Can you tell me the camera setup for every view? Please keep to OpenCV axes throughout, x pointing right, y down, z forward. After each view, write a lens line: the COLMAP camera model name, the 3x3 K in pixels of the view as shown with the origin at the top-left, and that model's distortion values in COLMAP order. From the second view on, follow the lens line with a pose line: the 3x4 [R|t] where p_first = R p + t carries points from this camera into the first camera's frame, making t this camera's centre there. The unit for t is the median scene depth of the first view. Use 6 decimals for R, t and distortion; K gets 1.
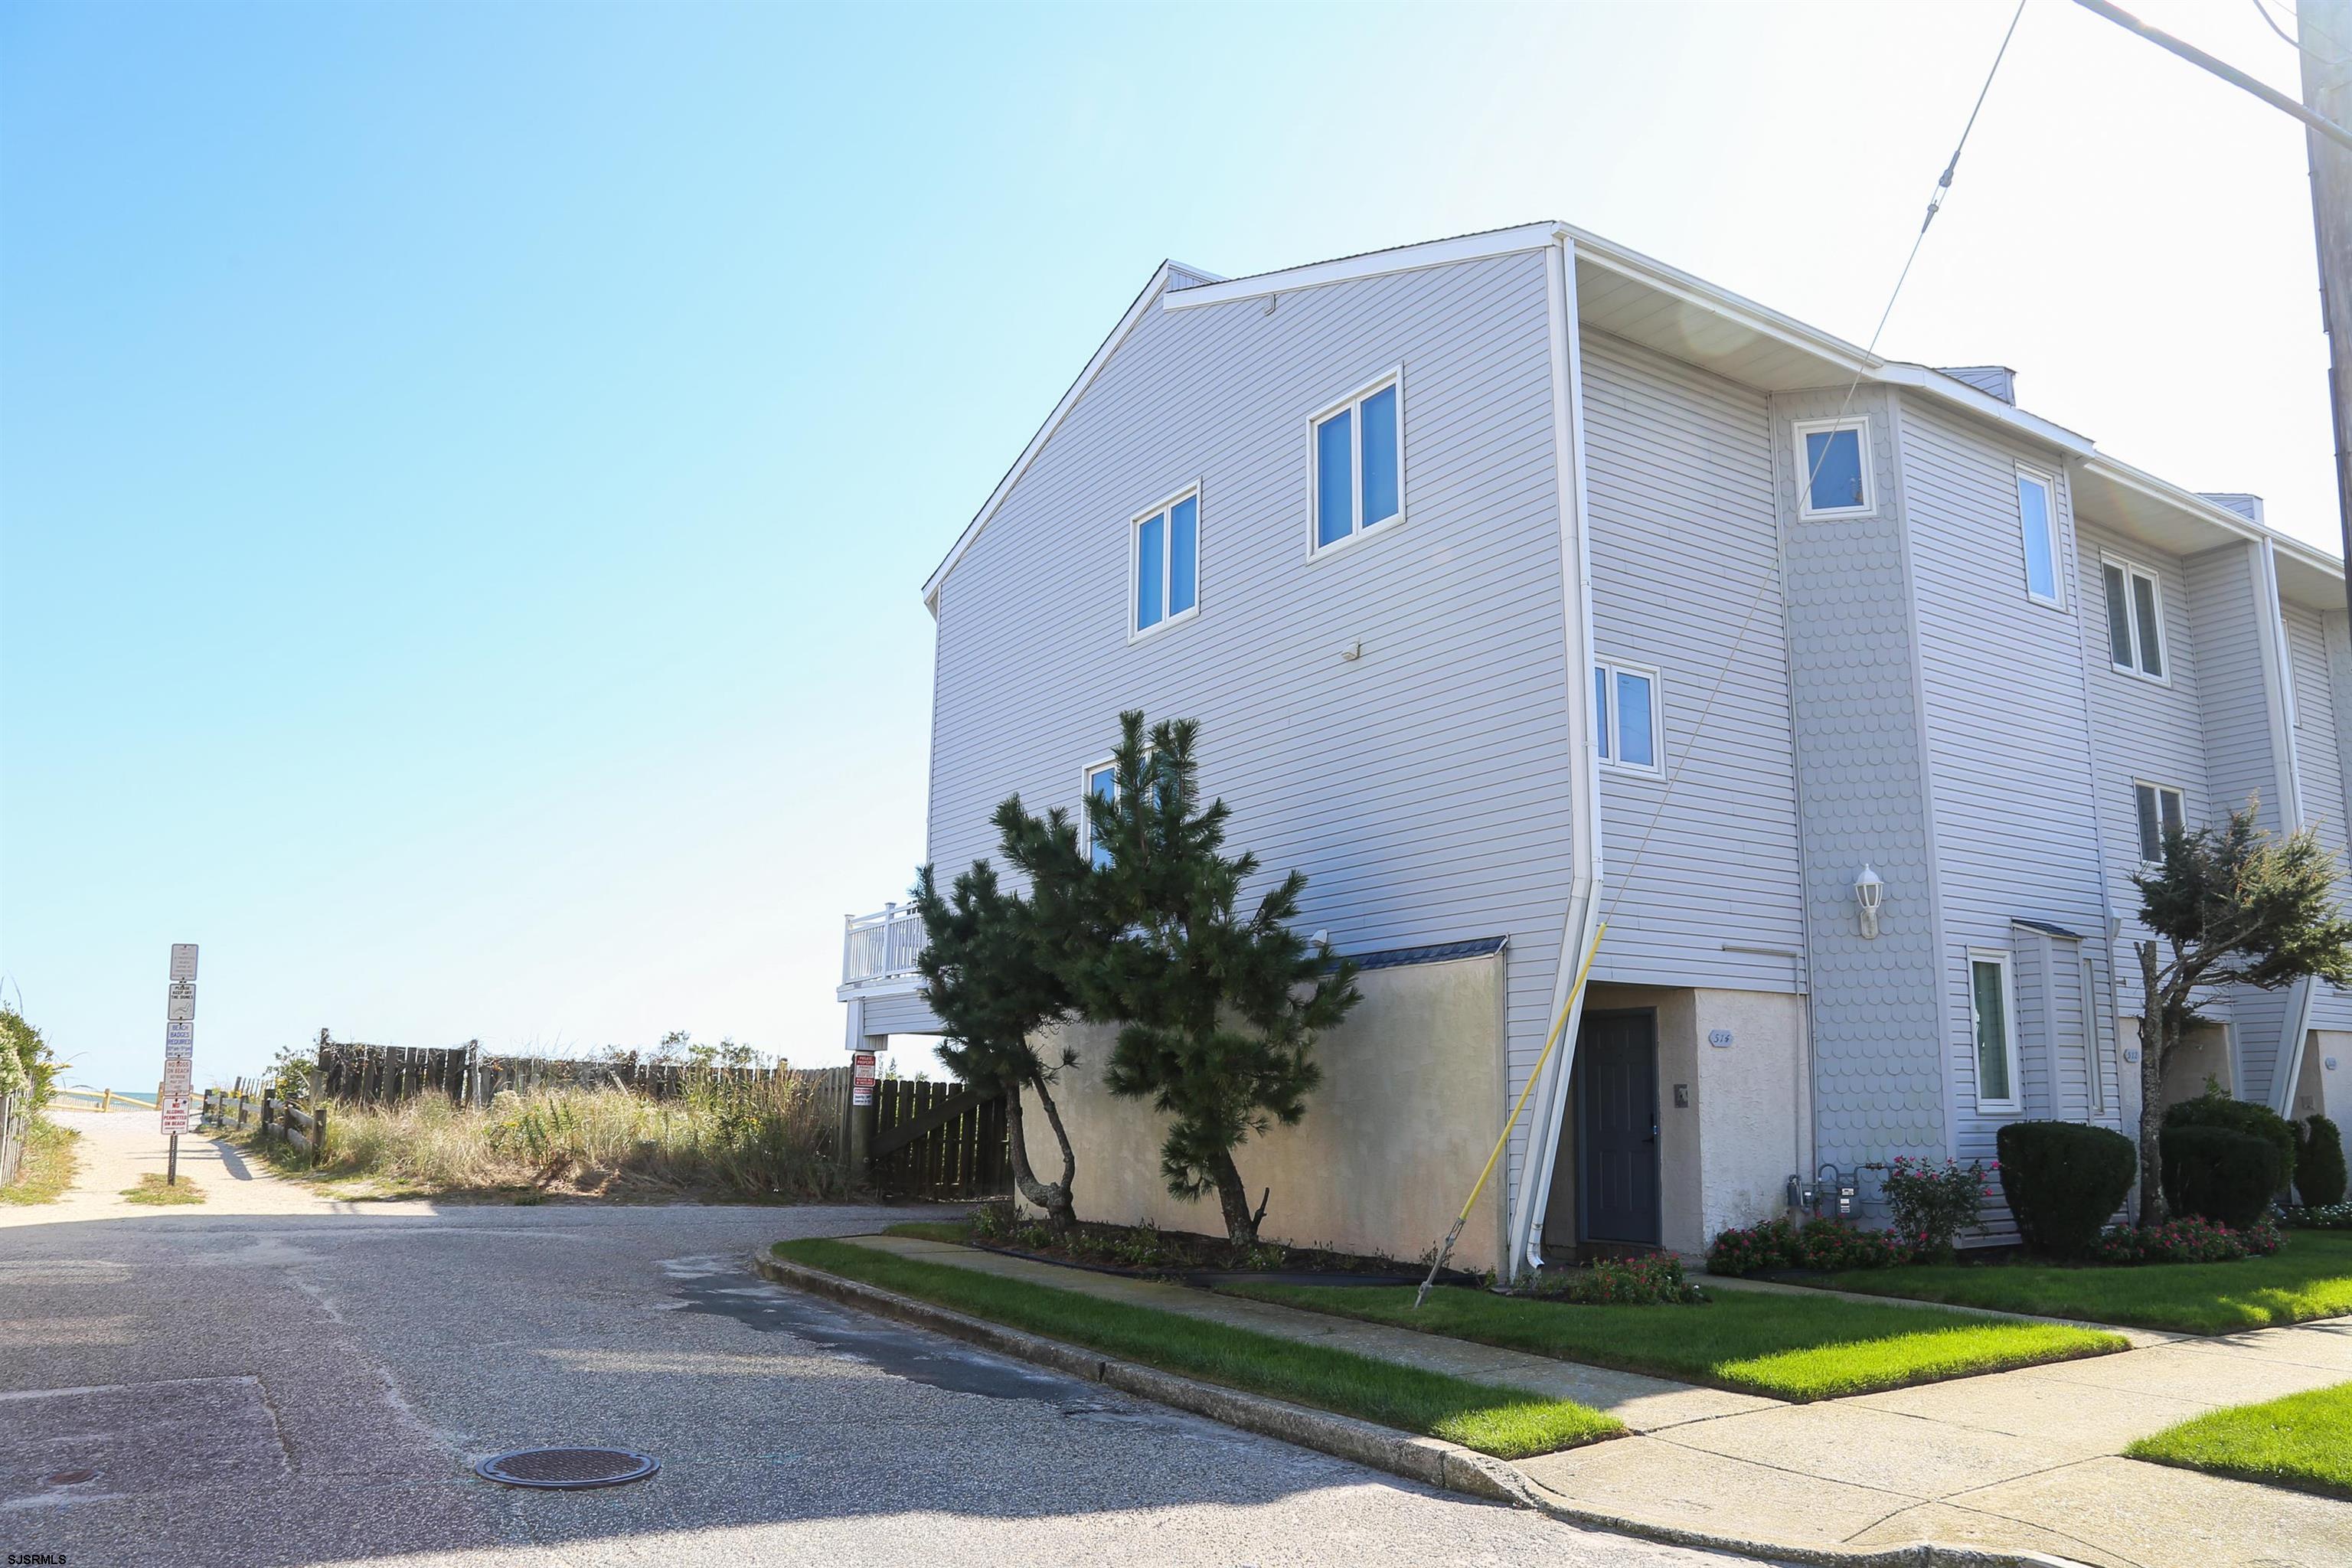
lens RADIAL K [[1636.1, 0, 1180.6], [0, 1636.1, 814.9], [0, 0, 1]] dist [-0.120898, 0.067052]
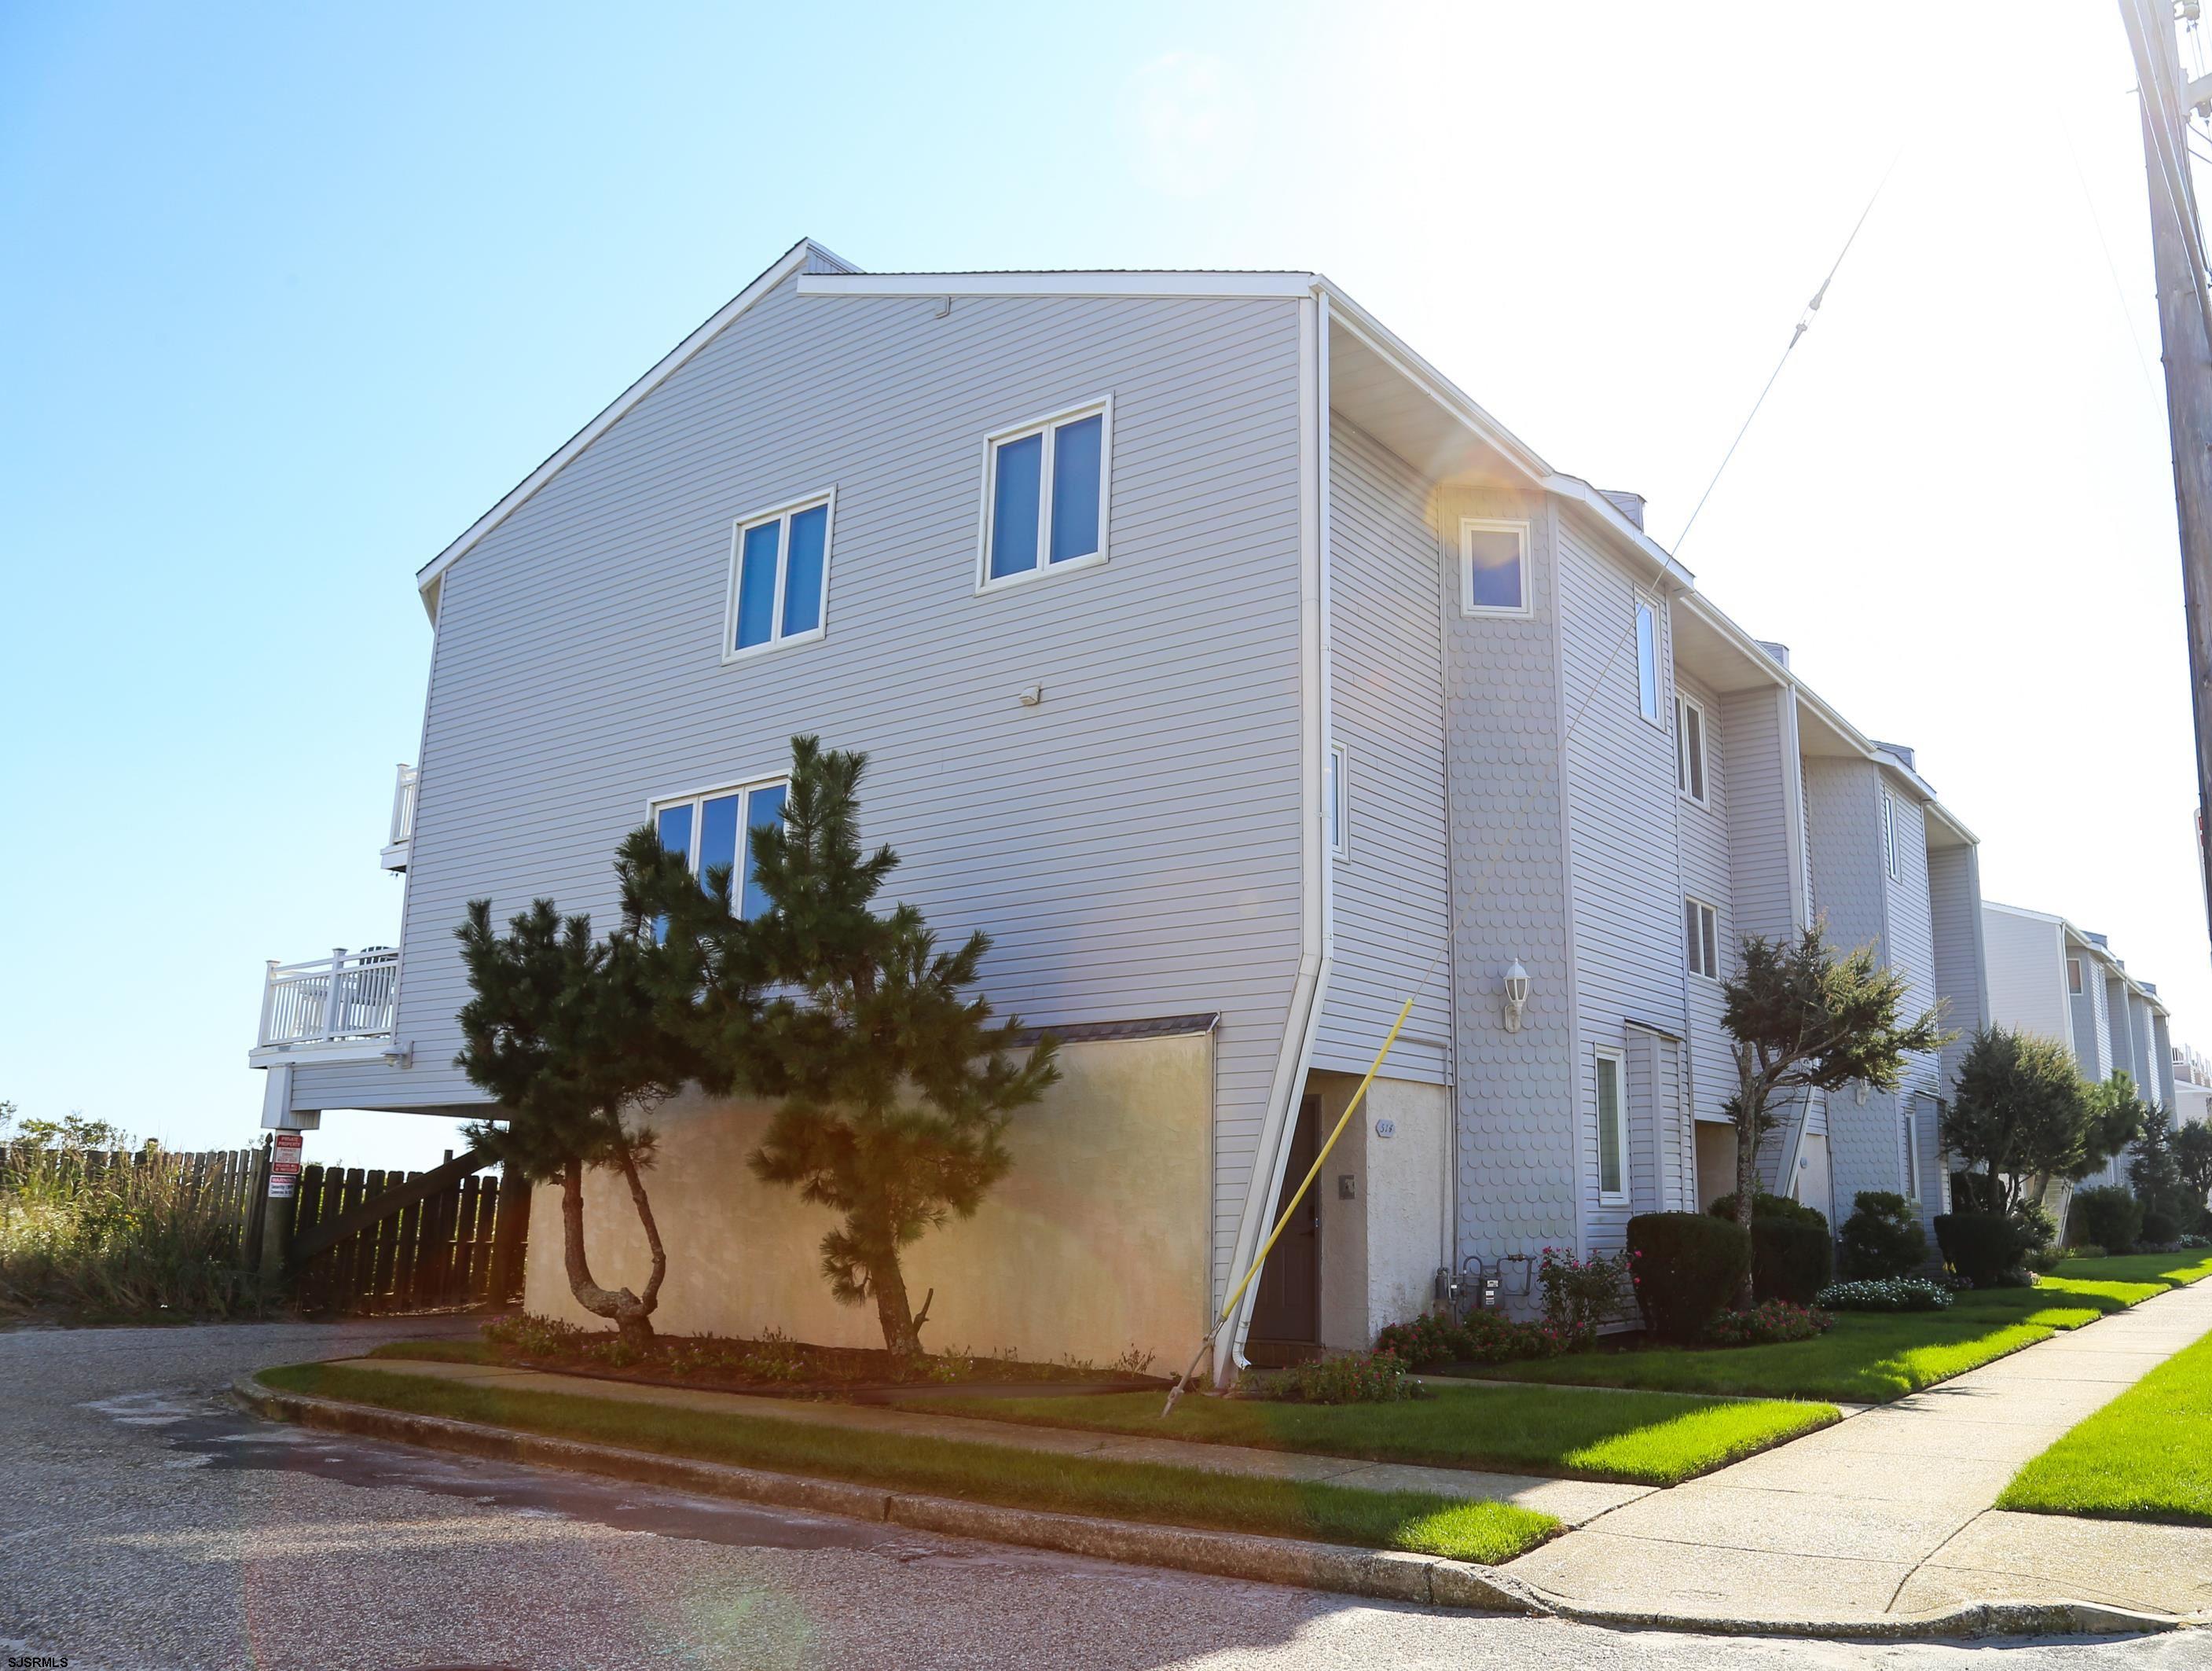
lens RADIAL K [[1718.2, 0, 1284.8], [0, 1718.2, 838.7], [0, 0, 1]] dist [-0.126235, 0.072833]
pose [[0.908858, 0.077624, 0.409819, -0.148305], [-0.062522, 0.996783, -0.050146, 0.018060], [-0.412393, 0.019953, 0.910788, 0.070657]]
